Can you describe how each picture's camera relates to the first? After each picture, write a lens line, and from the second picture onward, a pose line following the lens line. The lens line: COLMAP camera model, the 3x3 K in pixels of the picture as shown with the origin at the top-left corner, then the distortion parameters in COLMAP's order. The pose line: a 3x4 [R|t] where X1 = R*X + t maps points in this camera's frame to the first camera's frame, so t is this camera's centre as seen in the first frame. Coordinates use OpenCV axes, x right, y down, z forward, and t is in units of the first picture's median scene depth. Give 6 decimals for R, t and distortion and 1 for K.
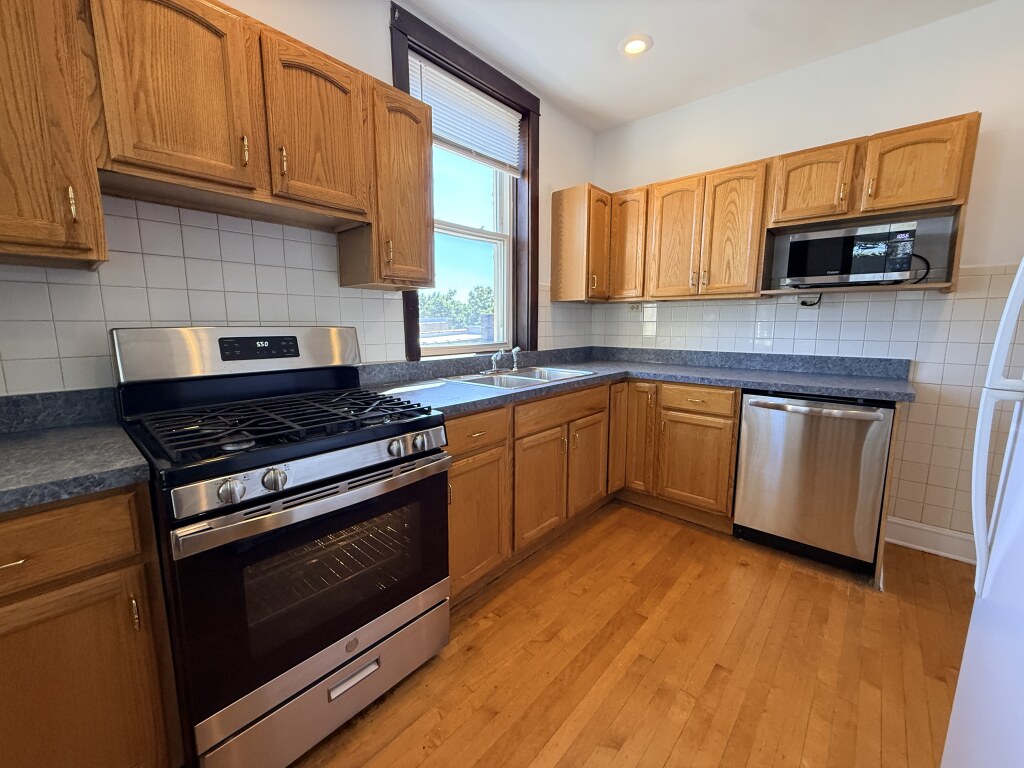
lens RADIAL K [[411.6, 0, 512.0], [0, 411.6, 384.0], [0, 0, 1]] dist [0.000936, 0.000012]
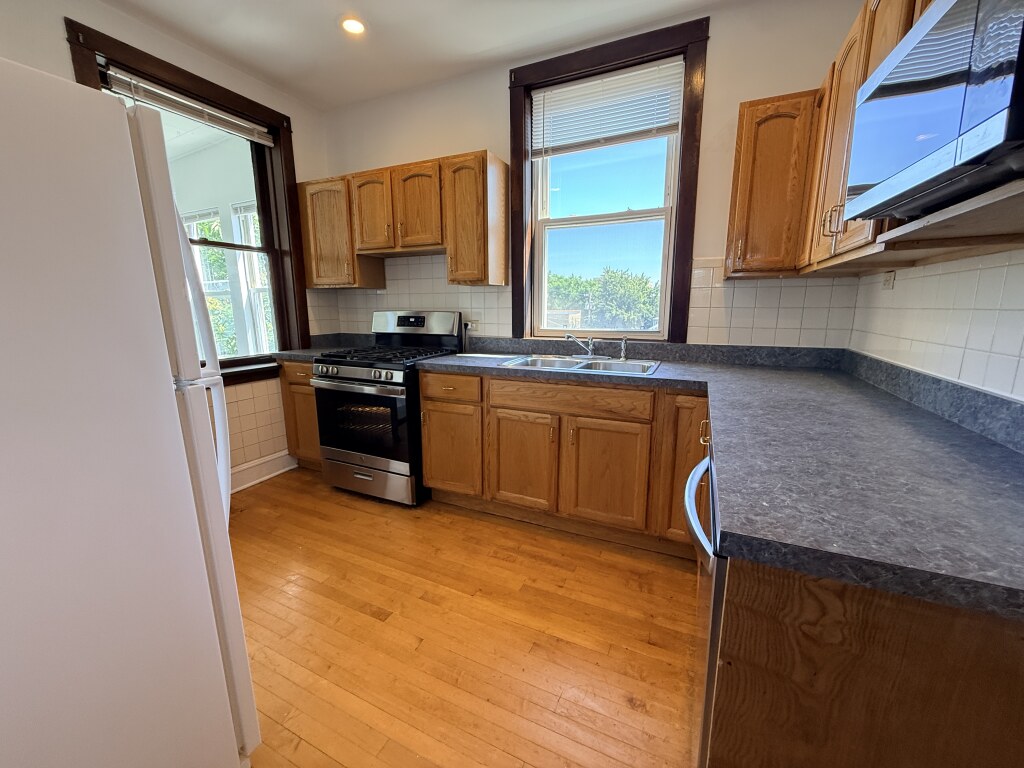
lens RADIAL K [[412.3, 0, 512.0], [0, 412.3, 384.0], [0, 0, 1]] dist [-0.001391, -0.000062]
pose [[0.281470, 0.176592, -0.943181, 1.101361], [-0.138003, 0.980152, 0.142330, -0.104781], [0.949595, 0.090101, 0.300253, 0.648056]]
